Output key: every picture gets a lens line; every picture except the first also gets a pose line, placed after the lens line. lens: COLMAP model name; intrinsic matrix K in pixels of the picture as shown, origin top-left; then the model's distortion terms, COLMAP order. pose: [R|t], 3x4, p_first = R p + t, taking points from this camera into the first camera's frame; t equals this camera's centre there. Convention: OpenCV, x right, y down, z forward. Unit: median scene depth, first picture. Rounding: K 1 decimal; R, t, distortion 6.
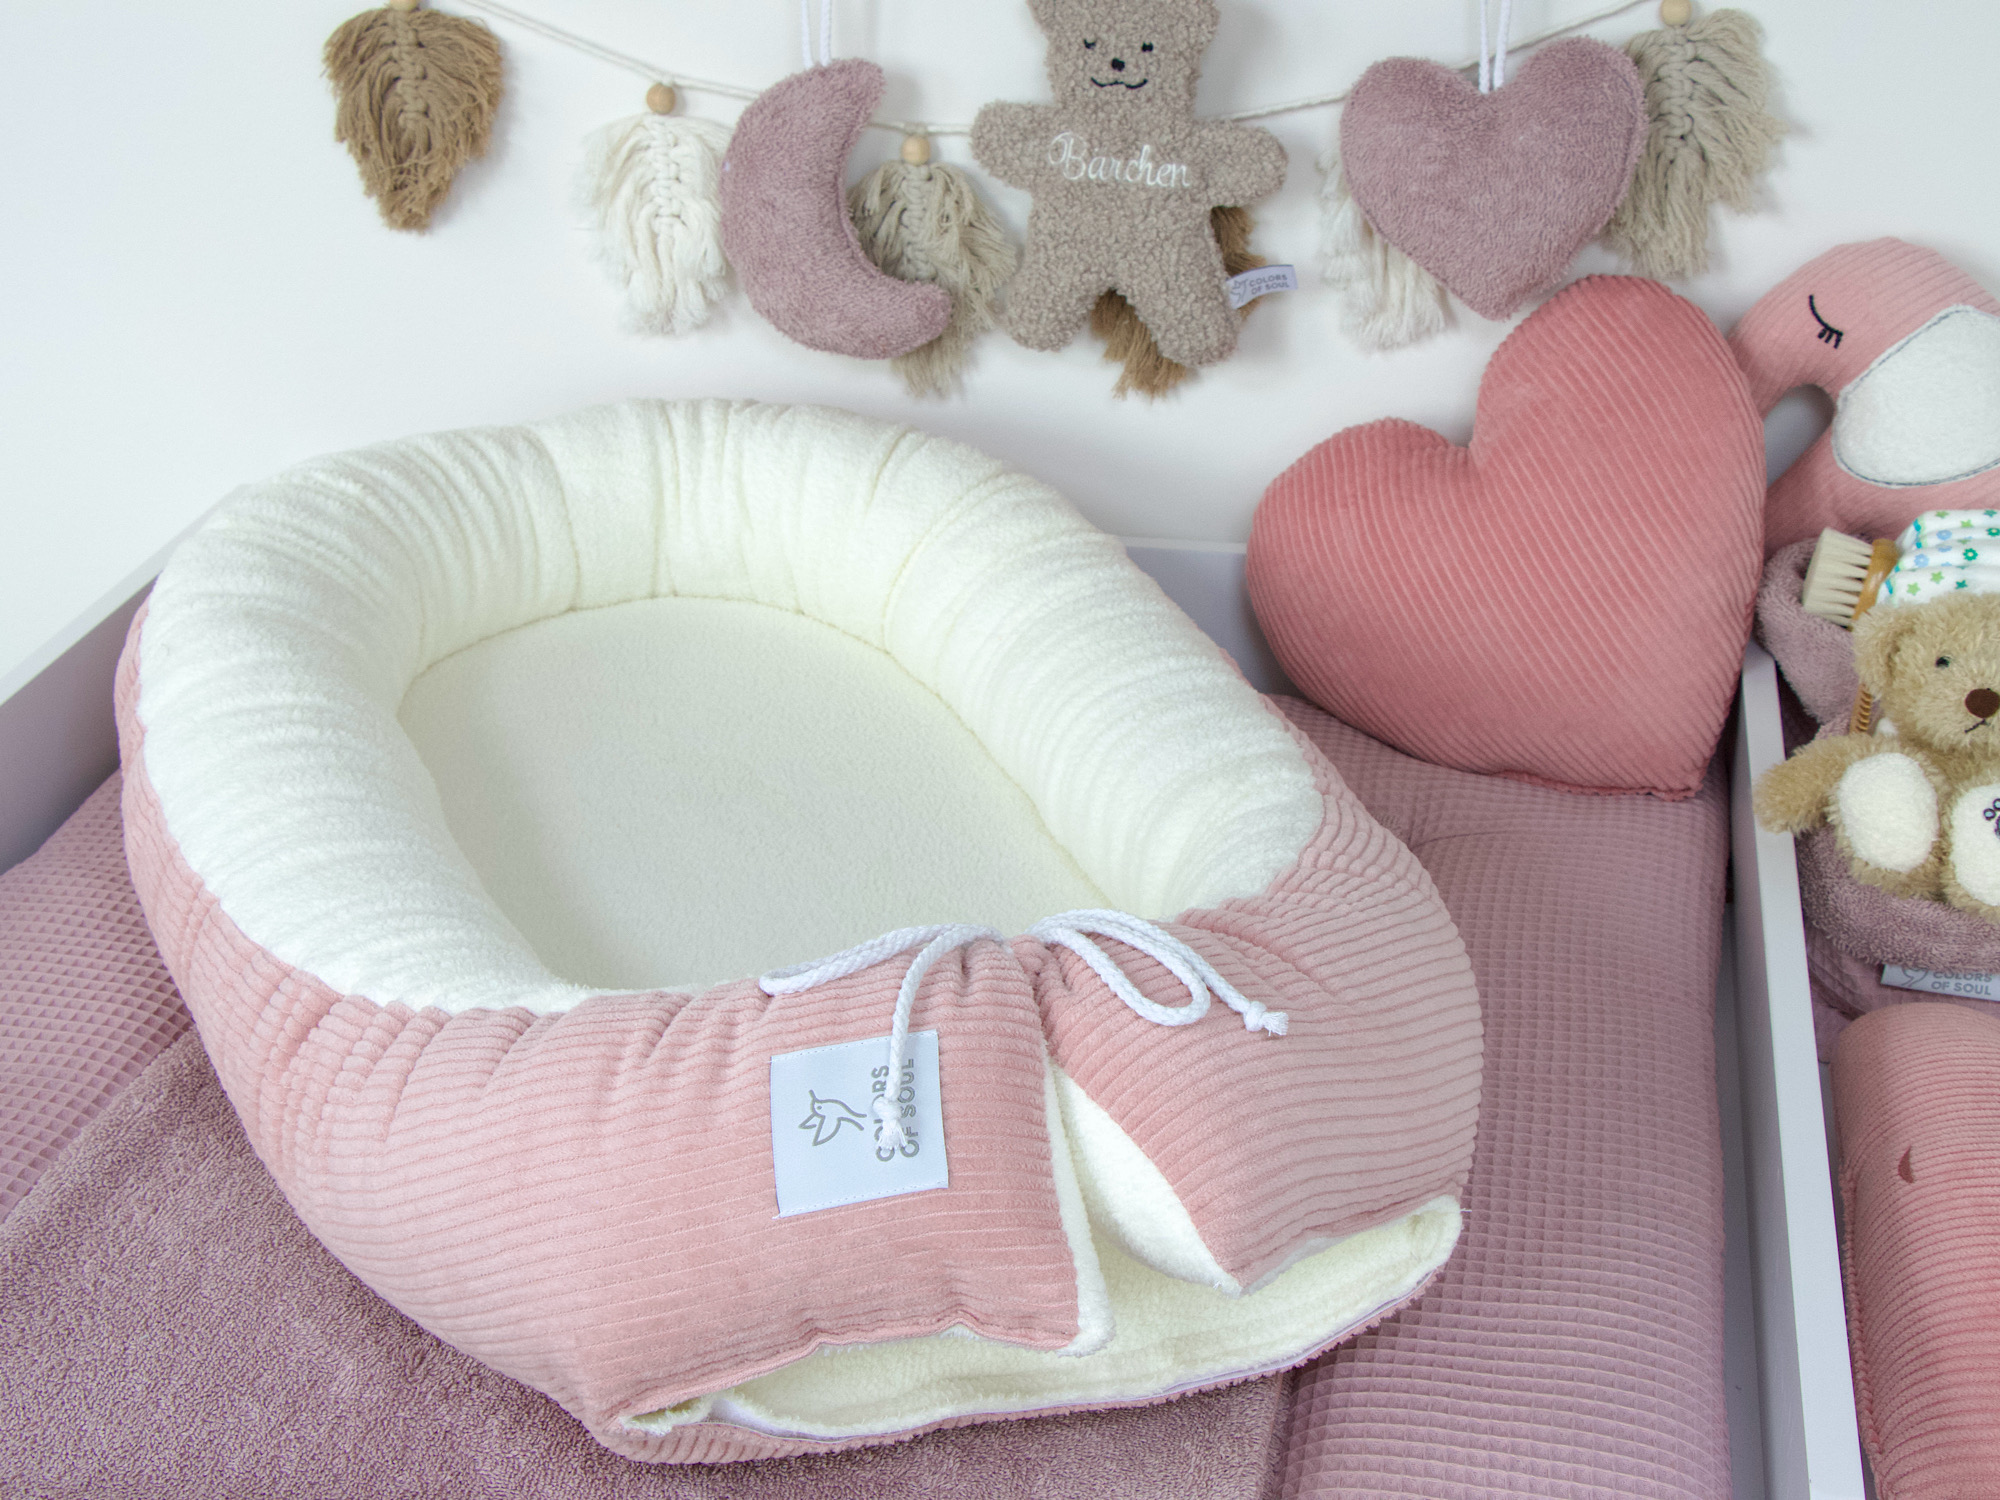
lens RADIAL K [[3133.7, 0, 1000.0], [0, 3133.7, 750.0], [0, 0, 1]] dist [-0.015629, 0.450022]
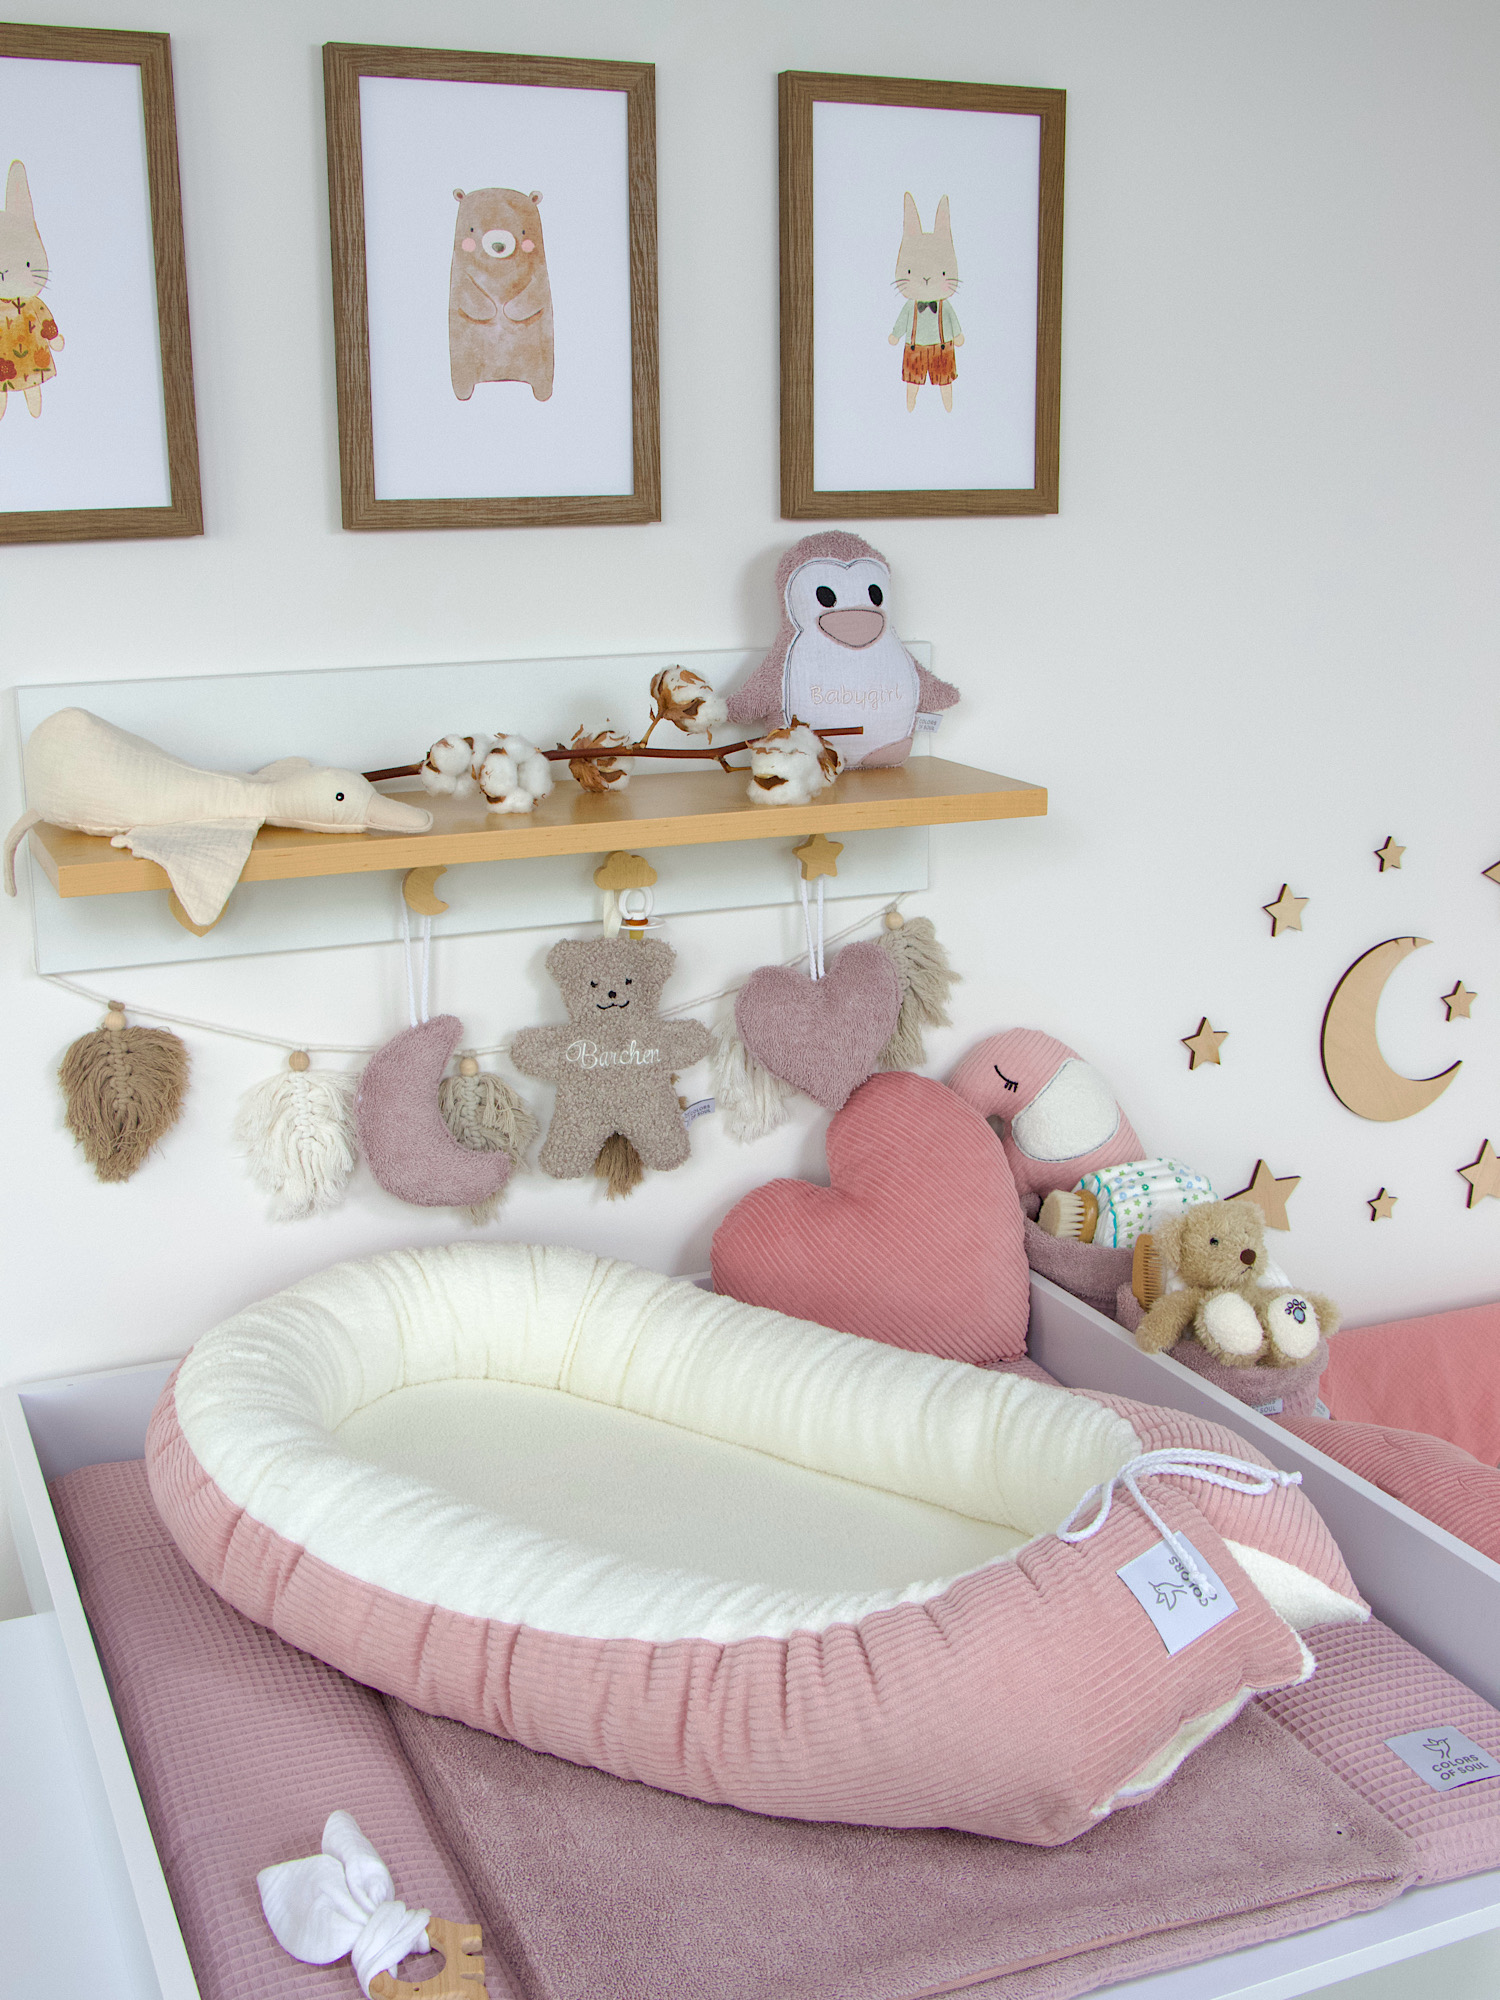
lens RADIAL K [[2242.8, 0, 750.0], [0, 2242.8, 1000.0], [0, 0, 1]] dist [-0.127385, 0.213068]
pose [[0.824576, -0.141749, 0.547706, -0.545619], [0.237934, 0.965212, -0.108410, -0.076591], [-0.513286, 0.219710, 0.829617, 0.013198]]
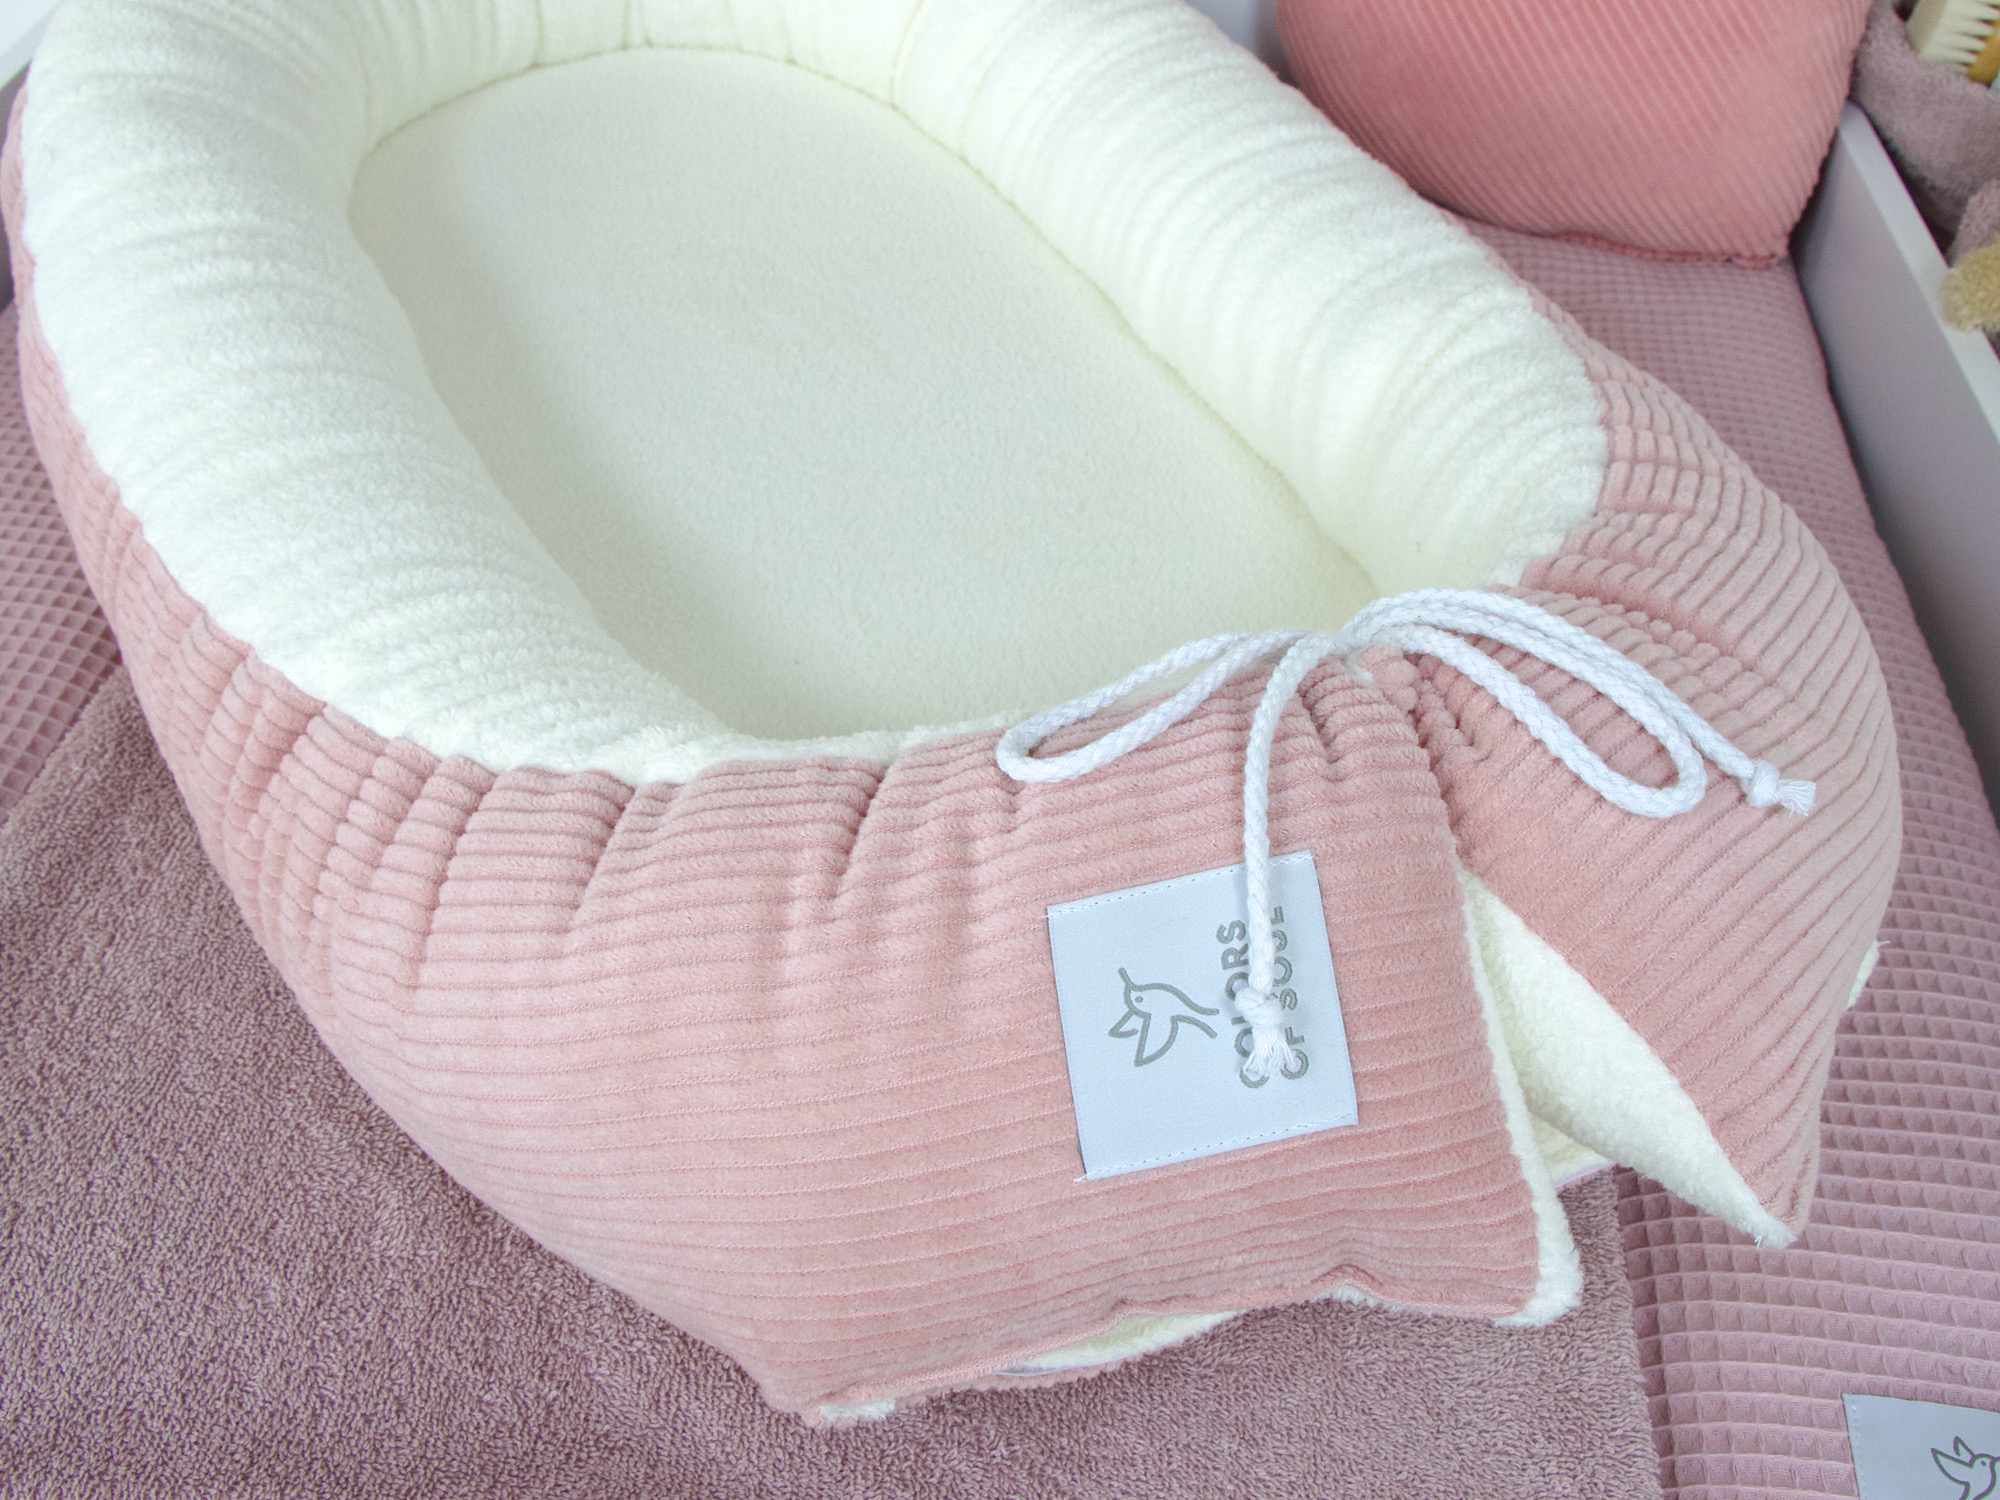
lens RADIAL K [[2122.9, 0, 991.6], [0, 2122.9, 764.9], [0, 0, 1]] dist [-0.160464, 0.219668]
pose [[0.994387, -0.048590, 0.093991, -0.076681], [0.017831, 0.952570, 0.303797, -0.034769], [-0.104294, -0.300415, 0.948089, 0.389597]]
